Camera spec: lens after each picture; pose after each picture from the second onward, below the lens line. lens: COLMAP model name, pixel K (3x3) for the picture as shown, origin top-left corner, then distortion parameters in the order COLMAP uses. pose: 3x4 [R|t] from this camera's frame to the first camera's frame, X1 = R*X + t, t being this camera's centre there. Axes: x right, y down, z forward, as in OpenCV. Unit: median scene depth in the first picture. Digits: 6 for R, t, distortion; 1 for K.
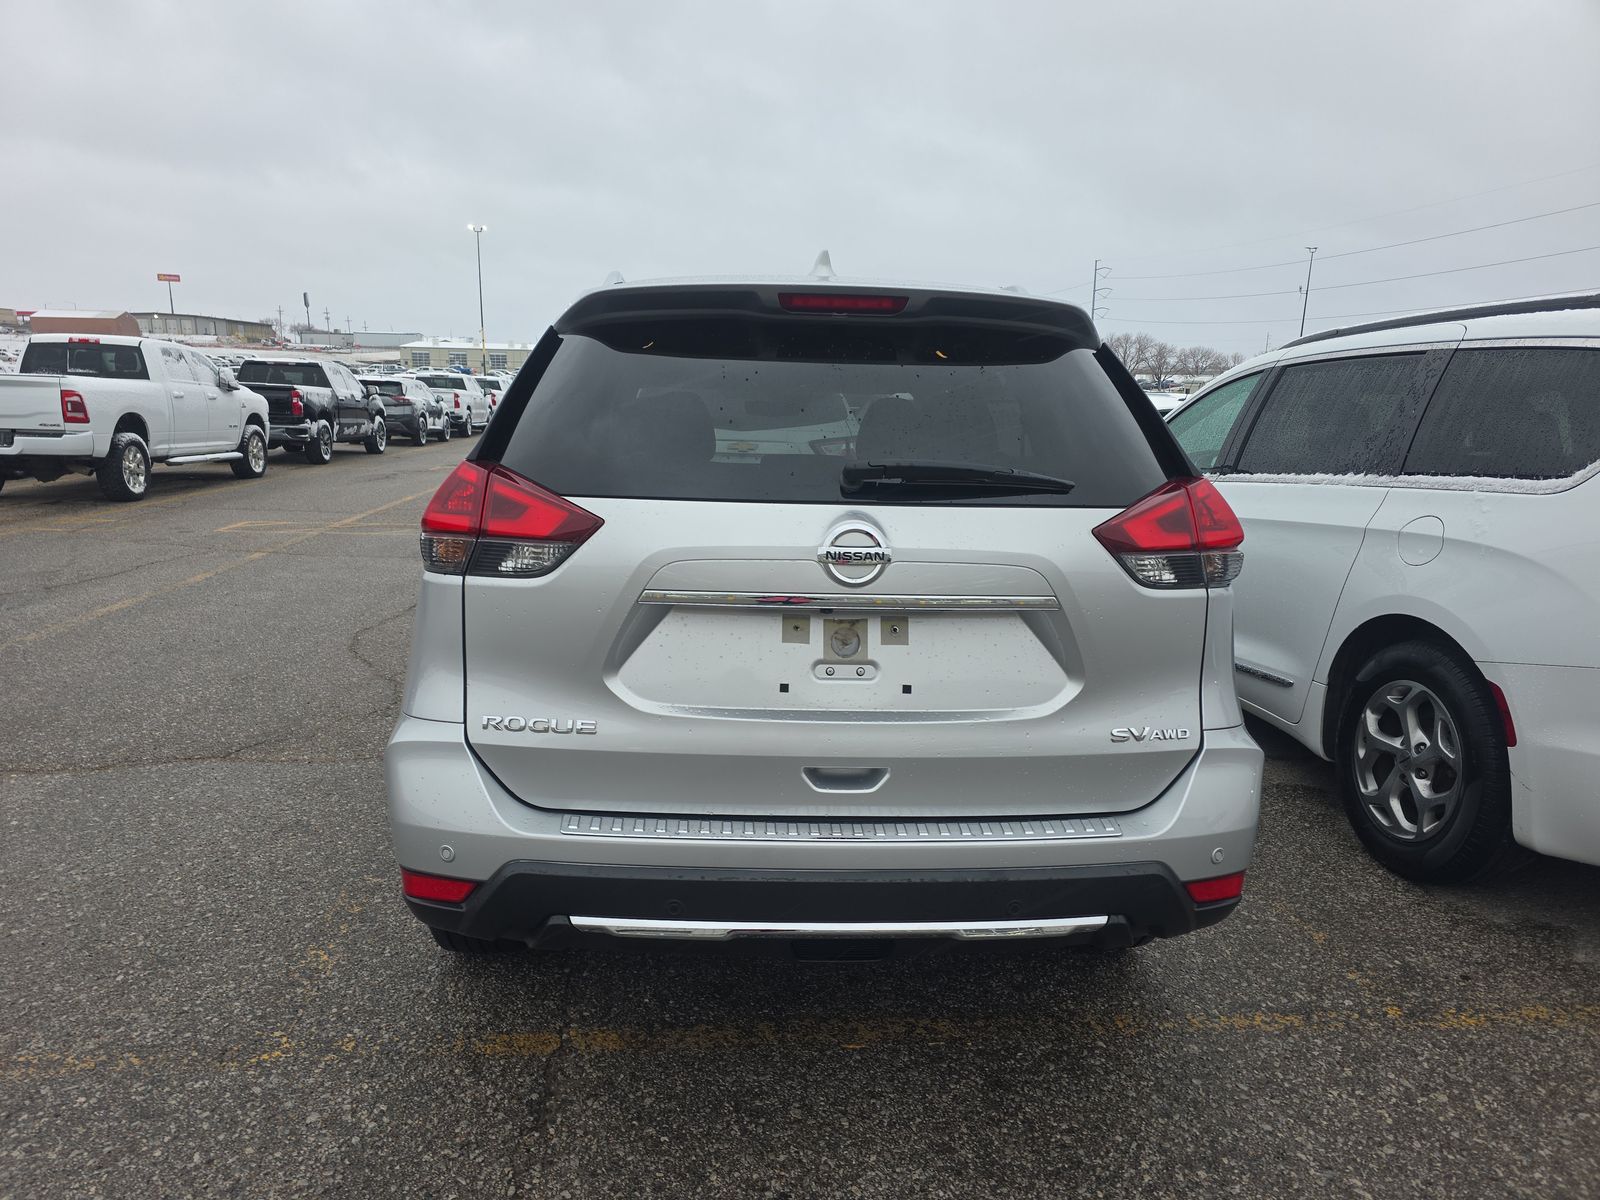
lens RADIAL K [[1085.2, 0, 810.2], [0, 1085.2, 600.2], [0, 0, 1]] dist [0.060536, -0.059183]
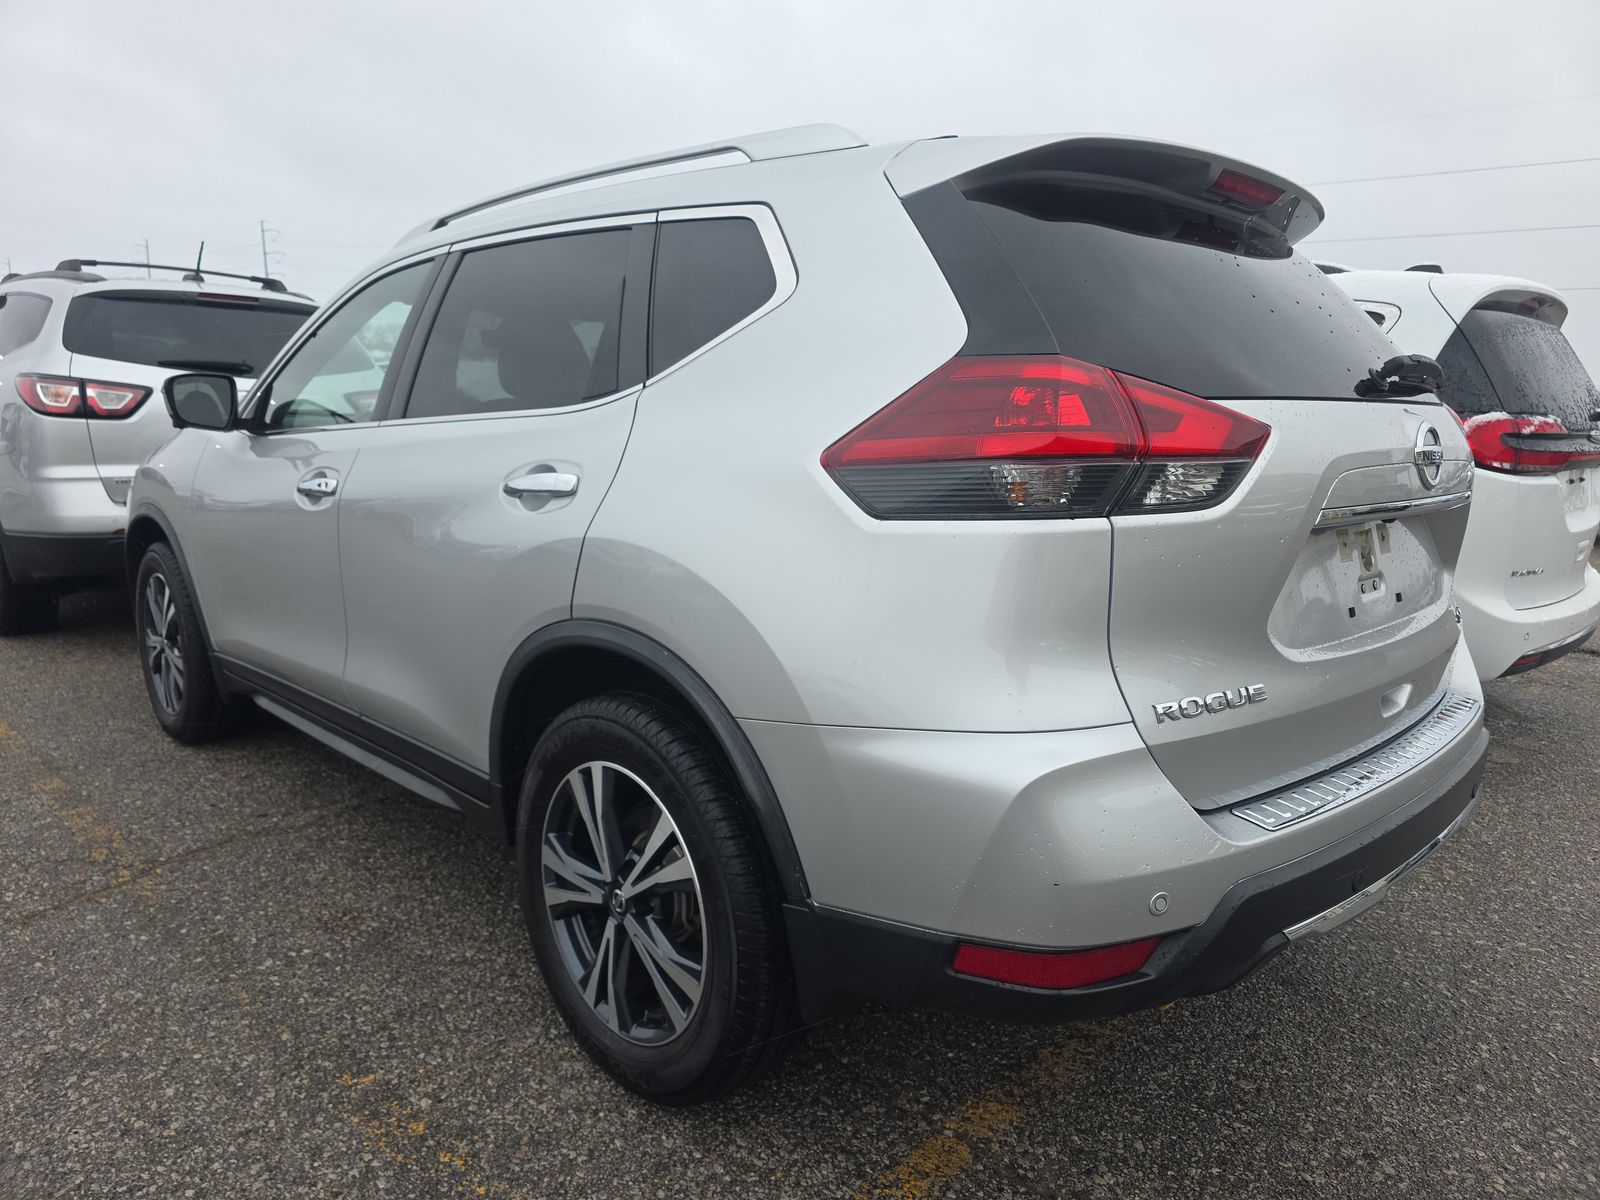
lens RADIAL K [[1085.2, 0, 810.2], [0, 1085.2, 600.2], [0, 0, 1]] dist [0.060536, -0.059183]
pose [[0.752513, -0.123166, 0.646958, -0.933353], [0.111717, 0.991992, 0.058909, -0.031724], [-0.649033, 0.027946, 0.760247, 0.591776]]
